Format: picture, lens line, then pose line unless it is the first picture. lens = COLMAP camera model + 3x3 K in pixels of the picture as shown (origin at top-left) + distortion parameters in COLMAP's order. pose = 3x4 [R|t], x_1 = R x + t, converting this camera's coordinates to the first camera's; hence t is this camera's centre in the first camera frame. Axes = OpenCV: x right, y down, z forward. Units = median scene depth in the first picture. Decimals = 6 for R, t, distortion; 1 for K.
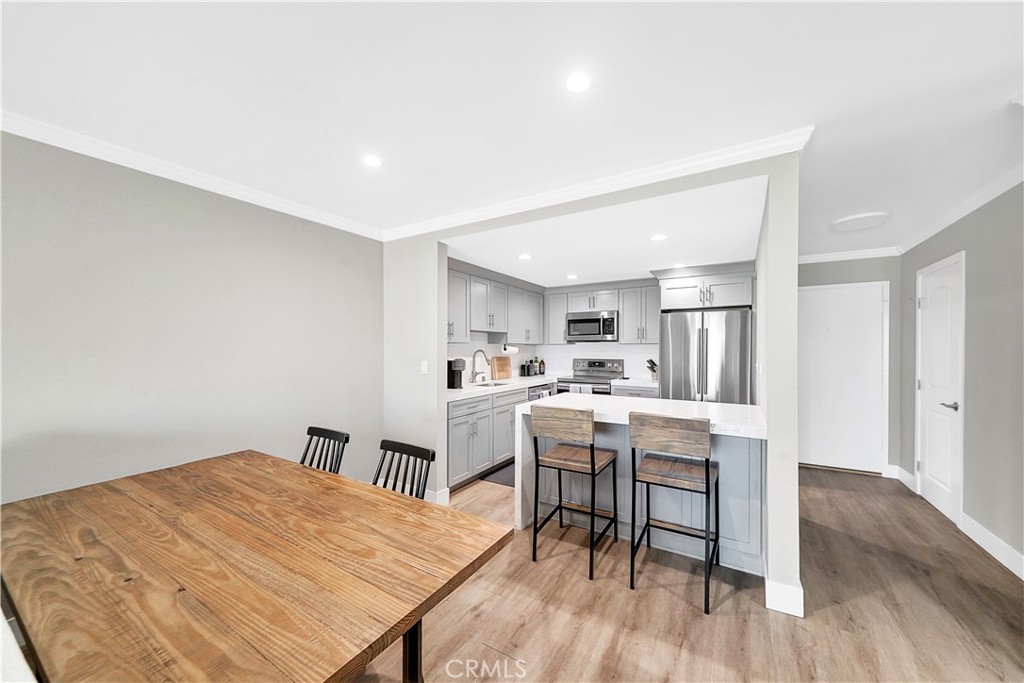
lens RADIAL K [[363.6, 0, 519.9], [0, 363.6, 347.4], [0, 0, 1]] dist [0.000891, 0.000071]
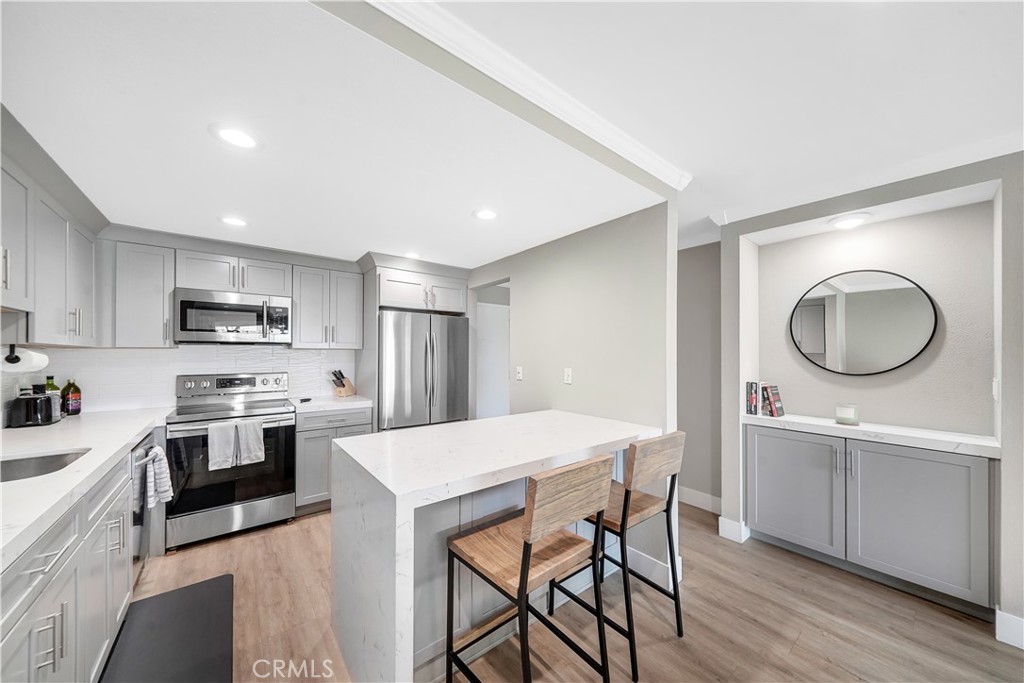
lens RADIAL K [[363.6, 0, 519.9], [0, 363.6, 347.4], [0, 0, 1]] dist [0.000891, 0.000071]
pose [[0.343414, 0.016354, 0.939042, -0.215672], [-0.003543, 0.999864, -0.016117, -0.003585], [-0.939177, 0.002208, 0.343425, 0.426301]]
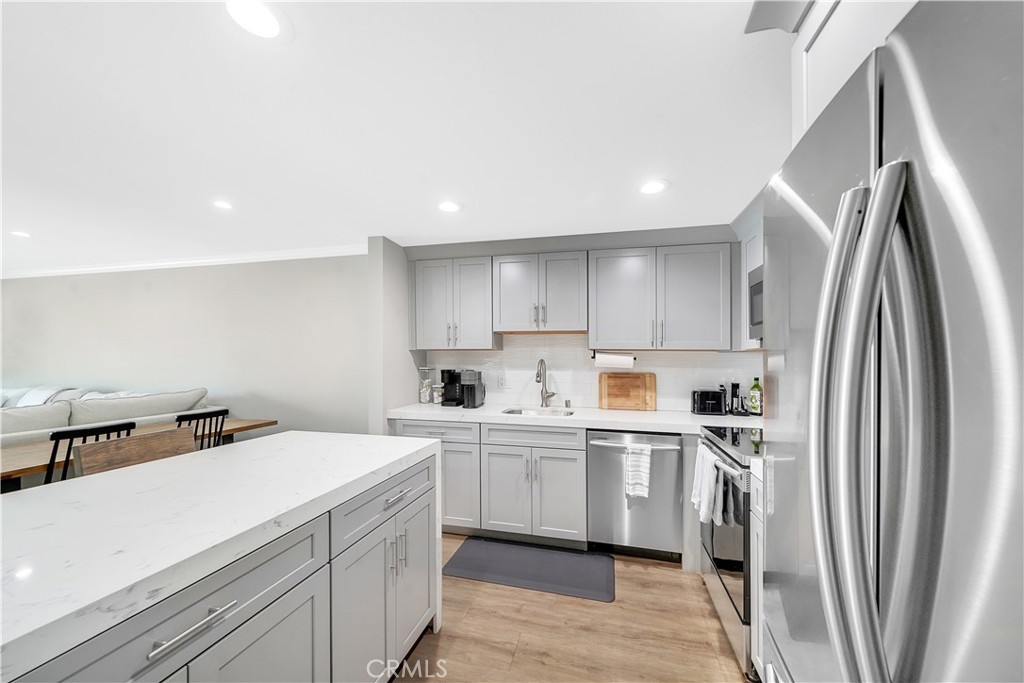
lens RADIAL K [[363.6, 0, 519.9], [0, 363.6, 347.4], [0, 0, 1]] dist [0.000891, 0.000071]
pose [[0.321791, 0.002805, -0.946806, 0.500585], [-0.012433, 0.999922, -0.001263, -0.013009], [0.946729, 0.012178, 0.321801, 0.708304]]
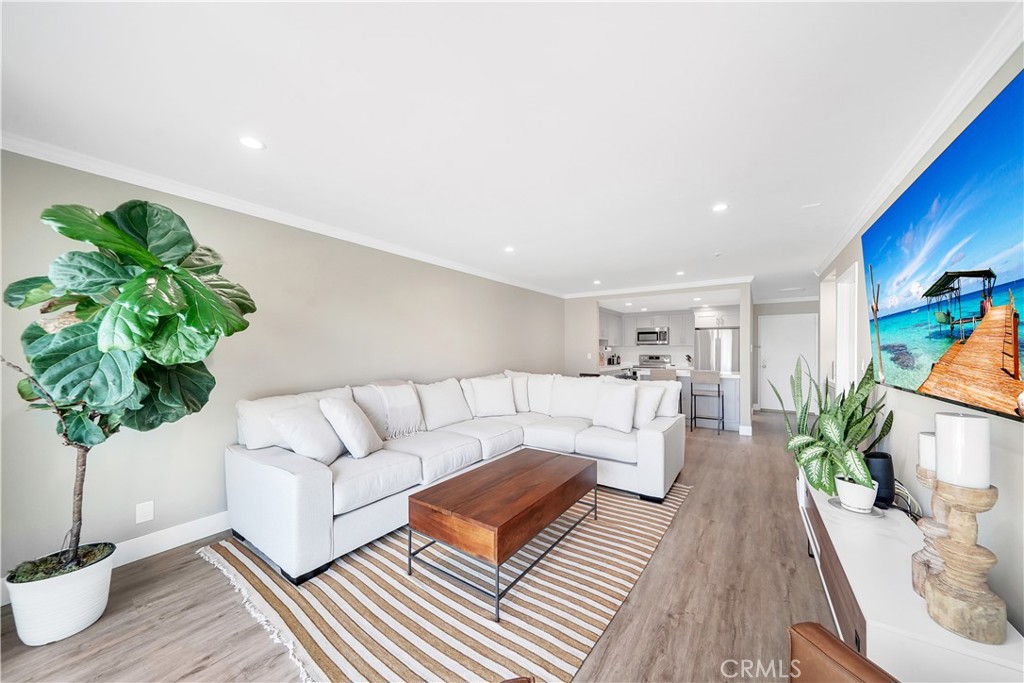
lens RADIAL K [[350.9, 0, 512.0], [0, 350.9, 341.5], [0, 0, 1]] dist [0.000450, 0.000019]
pose [[0.997522, 0.001648, -0.070337, -0.400153], [-0.003034, 0.999803, -0.019602, 0.004147], [0.070291, 0.019766, 0.997331, -0.818600]]
